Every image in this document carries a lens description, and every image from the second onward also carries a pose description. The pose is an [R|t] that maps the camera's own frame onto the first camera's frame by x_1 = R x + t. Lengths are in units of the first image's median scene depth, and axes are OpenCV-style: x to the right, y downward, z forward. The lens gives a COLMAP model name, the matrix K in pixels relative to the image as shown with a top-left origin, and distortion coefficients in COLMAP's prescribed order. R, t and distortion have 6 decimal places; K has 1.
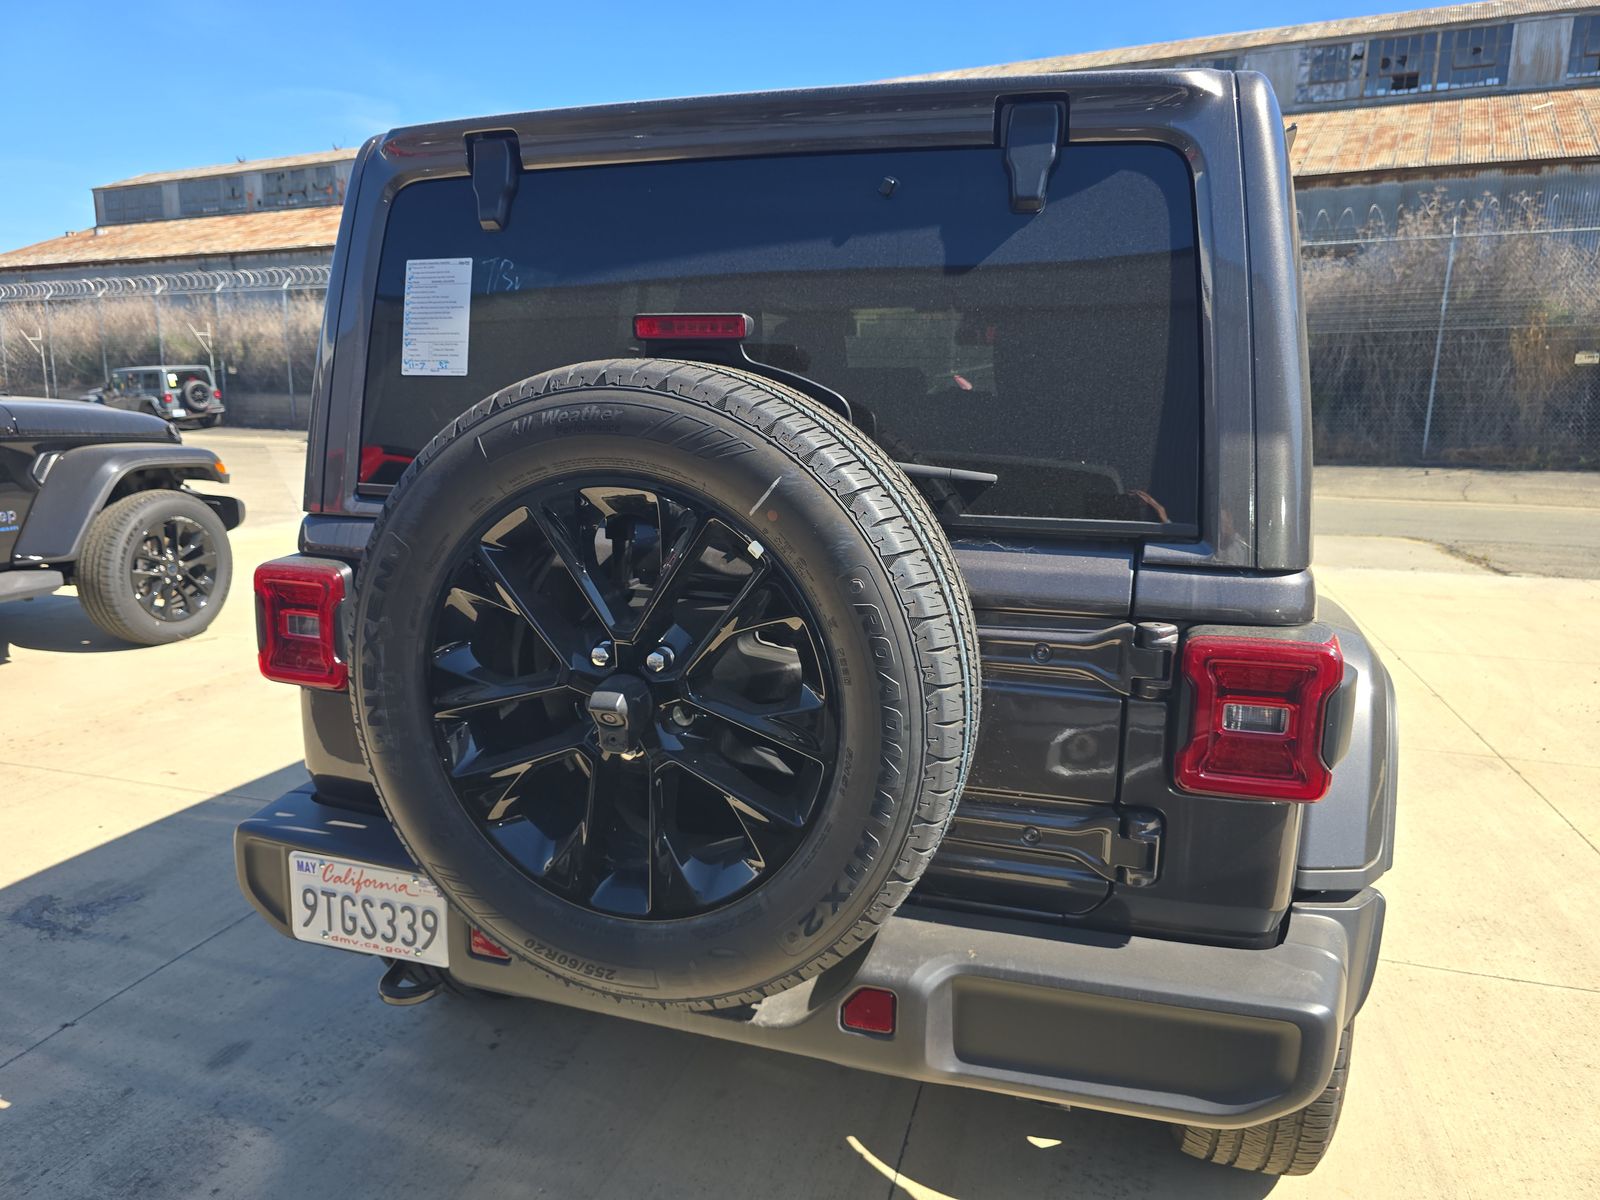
lens RADIAL K [[1084.7, 0, 795.1], [0, 1084.7, 591.2], [0, 0, 1]] dist [0.050516, -0.048354]
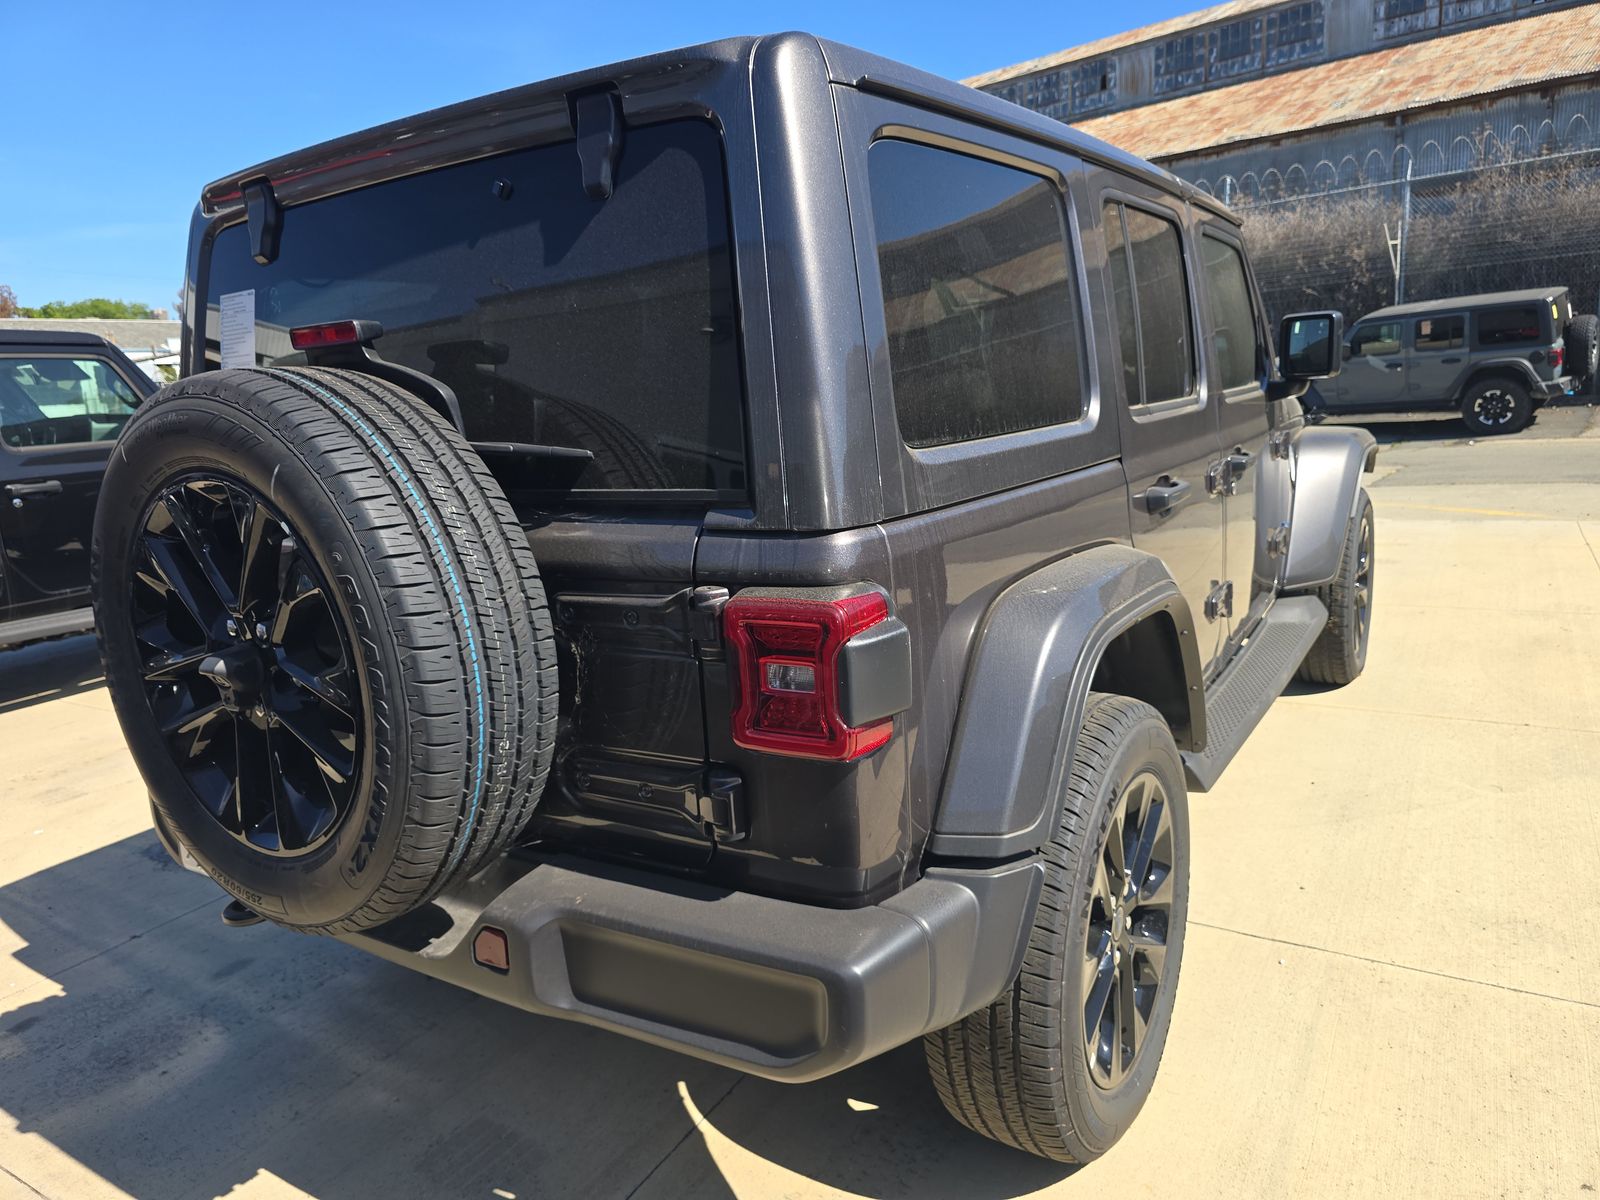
lens RADIAL K [[1084.7, 0, 795.1], [0, 1084.7, 591.2], [0, 0, 1]] dist [0.050516, -0.048354]
pose [[0.962569, -0.024185, -0.269957, 0.668071], [0.028405, 0.999528, 0.011737, 0.023064], [0.269545, -0.018966, 0.962801, 0.032757]]
